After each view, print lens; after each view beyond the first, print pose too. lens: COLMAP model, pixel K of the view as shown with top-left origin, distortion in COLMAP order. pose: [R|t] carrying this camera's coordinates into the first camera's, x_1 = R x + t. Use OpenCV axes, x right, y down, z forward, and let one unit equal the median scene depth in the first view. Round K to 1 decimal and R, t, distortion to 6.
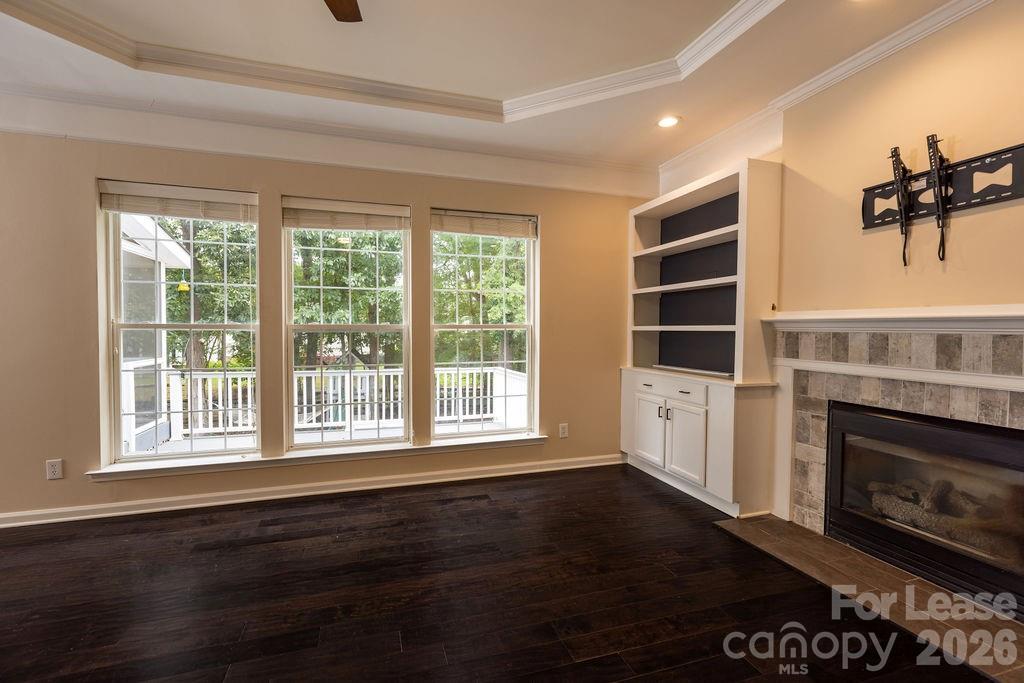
lens RADIAL K [[456.2, 0, 510.3], [0, 456.2, 343.3], [0, 0, 1]] dist [0.007209, -0.002665]
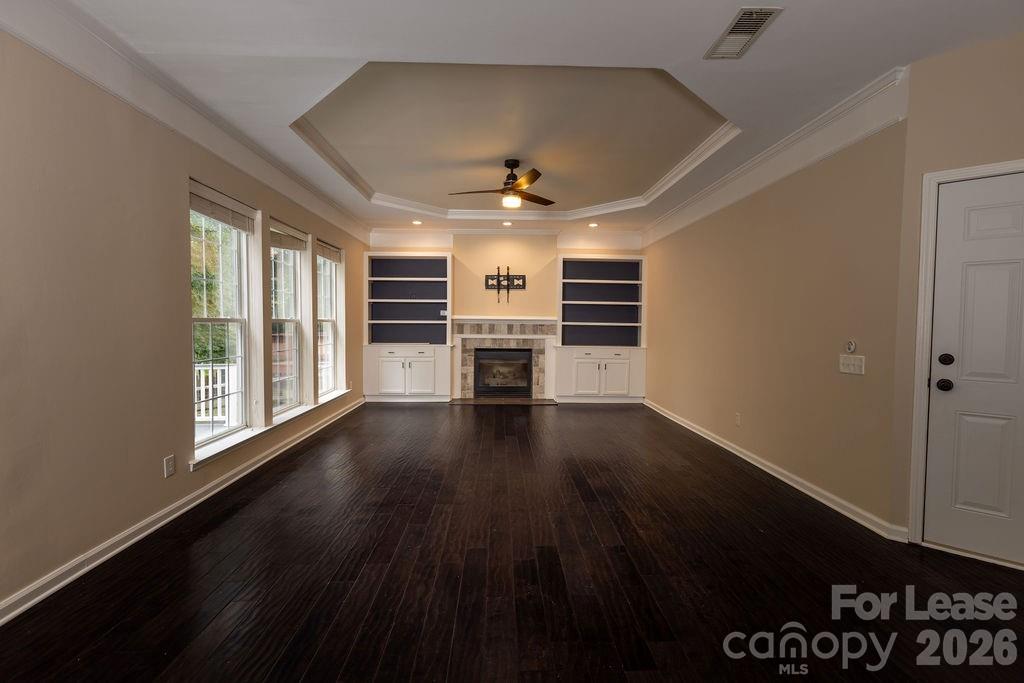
lens RADIAL K [[456.2, 0, 508.6], [0, 456.2, 339.2], [0, 0, 1]] dist [0.007209, -0.002665]
pose [[0.270717, -0.036496, 0.961967, -1.934079], [0.027494, 0.999167, 0.030170, -0.008074], [-0.962266, 0.018281, 0.271495, 0.060289]]
